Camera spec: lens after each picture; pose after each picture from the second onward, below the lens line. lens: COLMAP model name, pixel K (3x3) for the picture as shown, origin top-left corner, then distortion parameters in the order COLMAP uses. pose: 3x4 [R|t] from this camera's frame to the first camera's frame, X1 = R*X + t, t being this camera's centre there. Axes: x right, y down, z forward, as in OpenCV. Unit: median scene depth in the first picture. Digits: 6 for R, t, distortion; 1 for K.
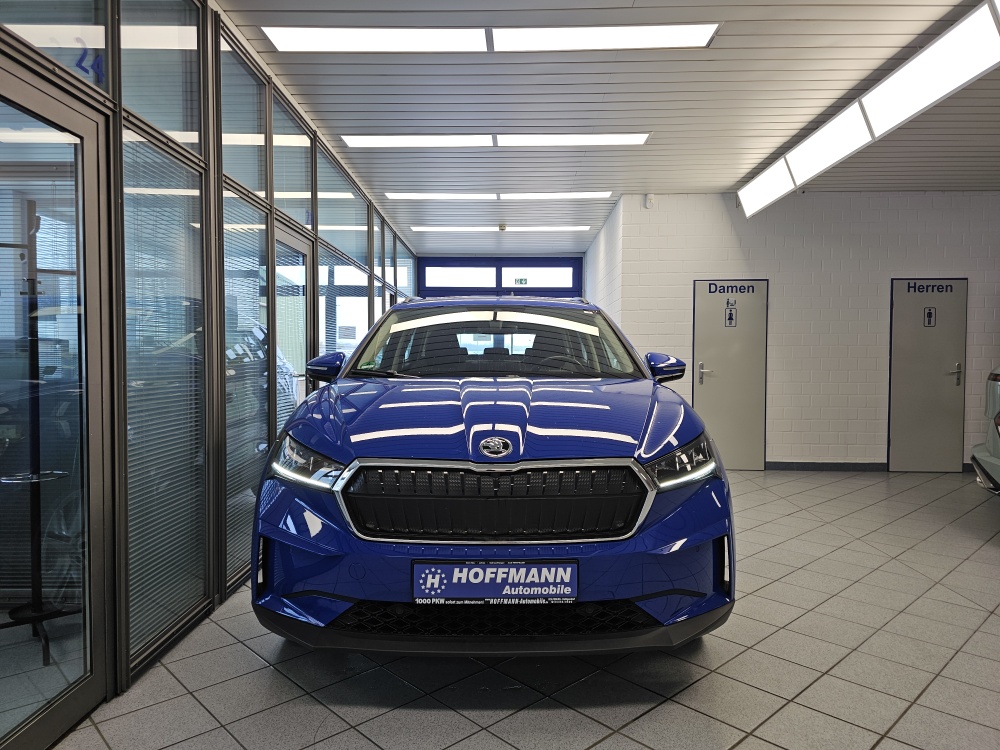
lens RADIAL K [[672.3, 0, 501.6], [0, 672.3, 371.0], [0, 0, 1]] dist [0.085746, -0.099020]
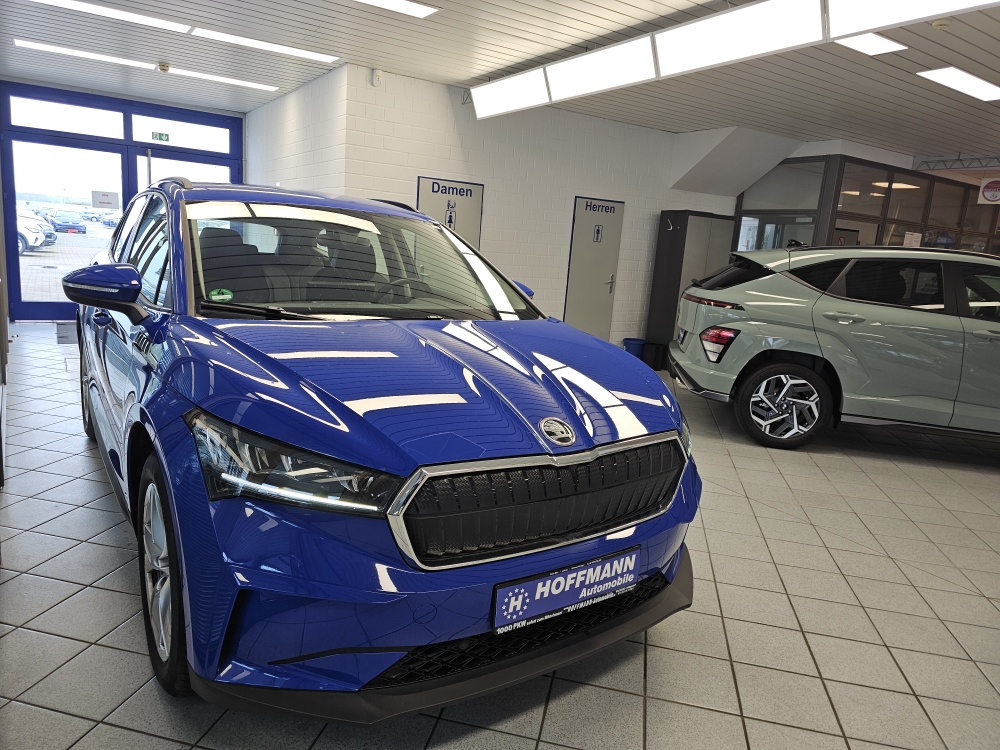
lens RADIAL K [[672.3, 0, 501.6], [0, 672.3, 371.0], [0, 0, 1]] dist [0.085746, -0.099020]
pose [[0.825068, -0.047063, 0.563071, -0.561646], [-0.057714, 0.984294, 0.166838, -0.101696], [-0.562079, -0.170150, 0.809393, 0.393946]]
